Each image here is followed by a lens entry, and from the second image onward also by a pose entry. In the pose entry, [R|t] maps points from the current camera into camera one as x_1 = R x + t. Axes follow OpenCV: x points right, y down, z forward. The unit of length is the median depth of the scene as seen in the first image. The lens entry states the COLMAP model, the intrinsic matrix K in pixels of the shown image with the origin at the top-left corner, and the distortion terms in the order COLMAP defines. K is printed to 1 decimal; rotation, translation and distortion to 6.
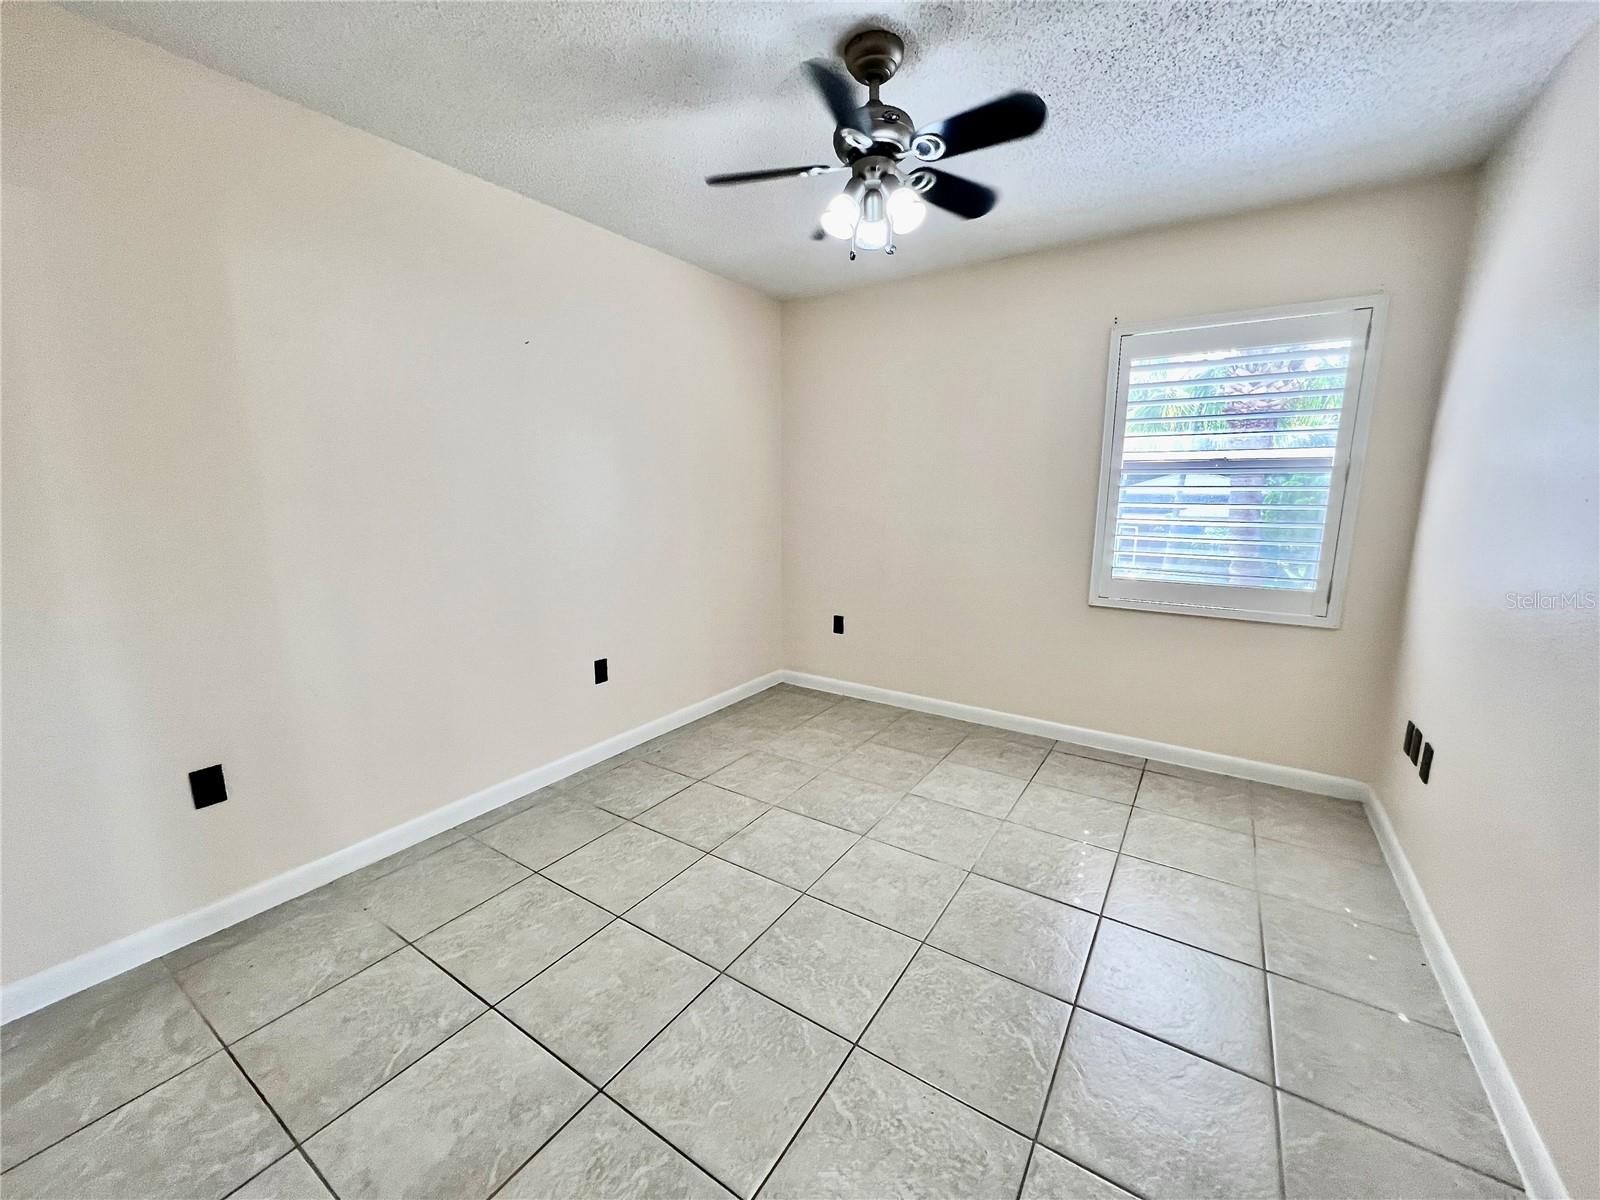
lens RADIAL K [[641.3, 0, 799.4], [0, 641.3, 602.8], [0, 0, 1]] dist [0.001510, 0.000282]
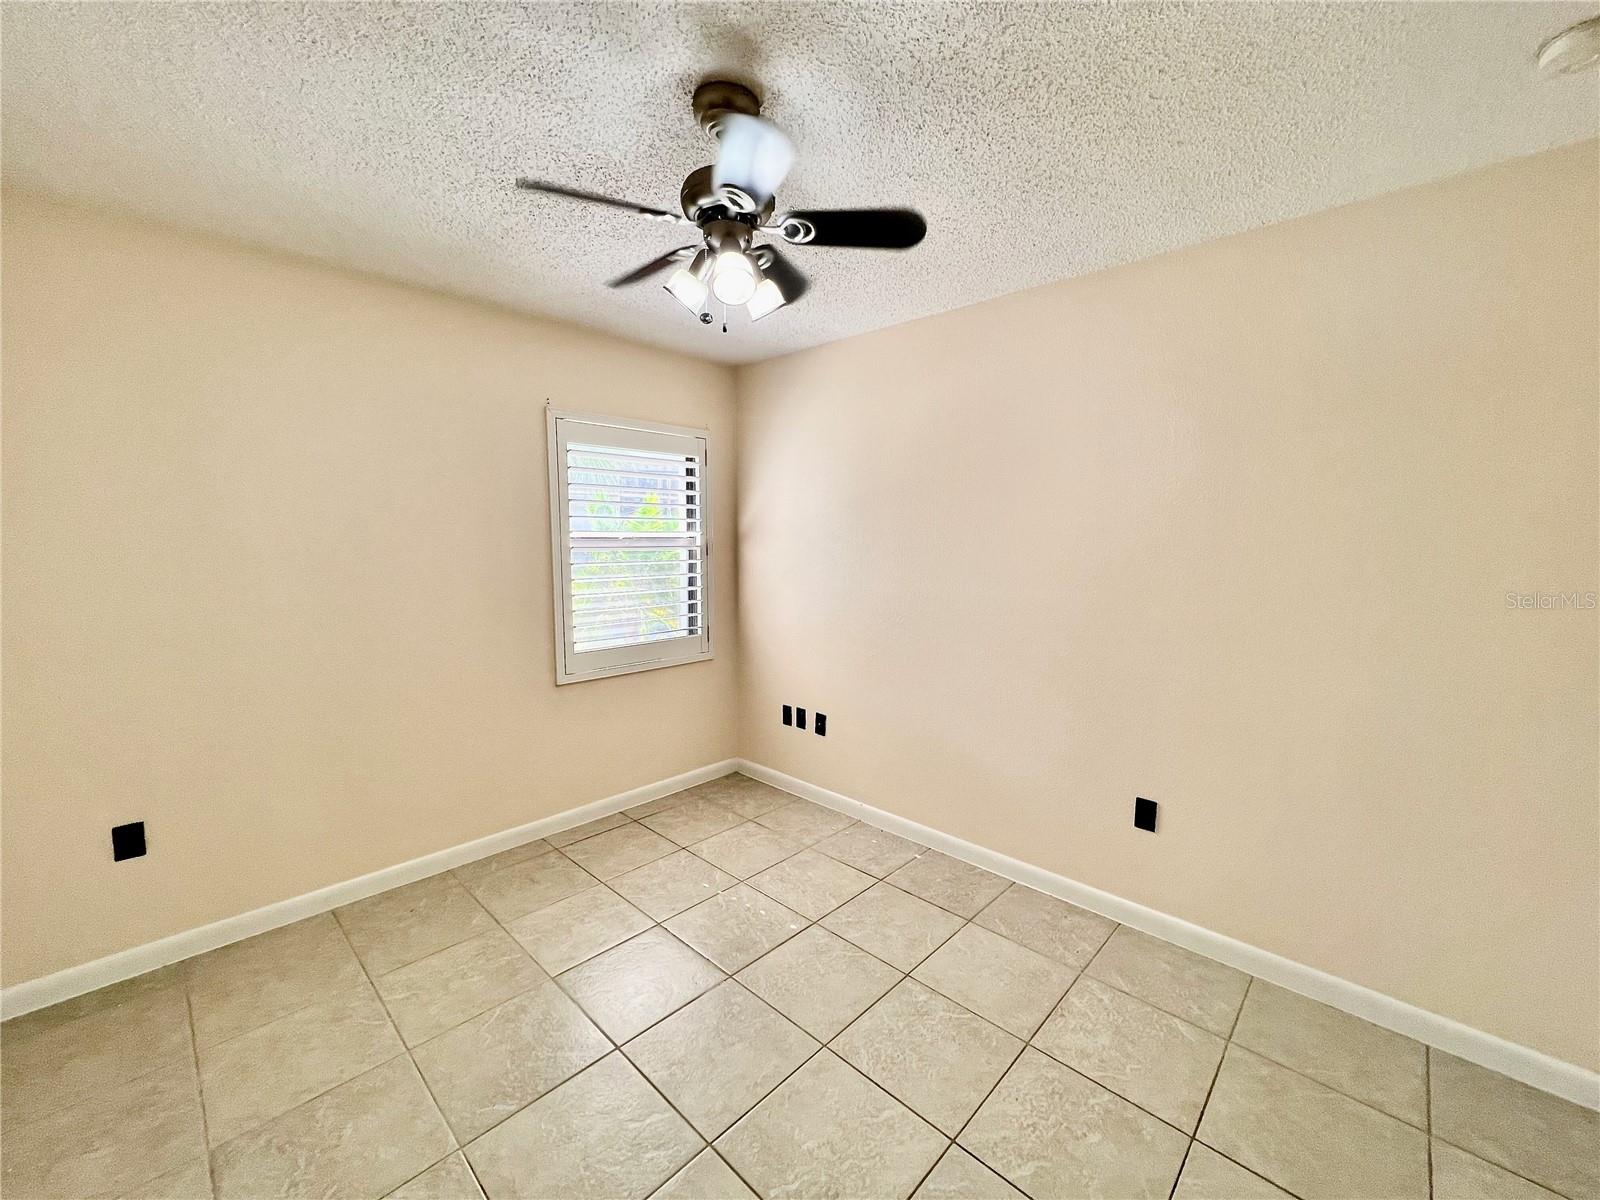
lens RADIAL K [[641.3, 0, 801.1], [0, 641.3, 599.0], [0, 0, 1]] dist [0.001510, 0.000282]
pose [[0.177671, -0.096708, 0.979327, -0.451021], [0.172459, 0.982819, 0.065765, -0.134242], [-0.968861, 0.157209, 0.191297, 0.473502]]
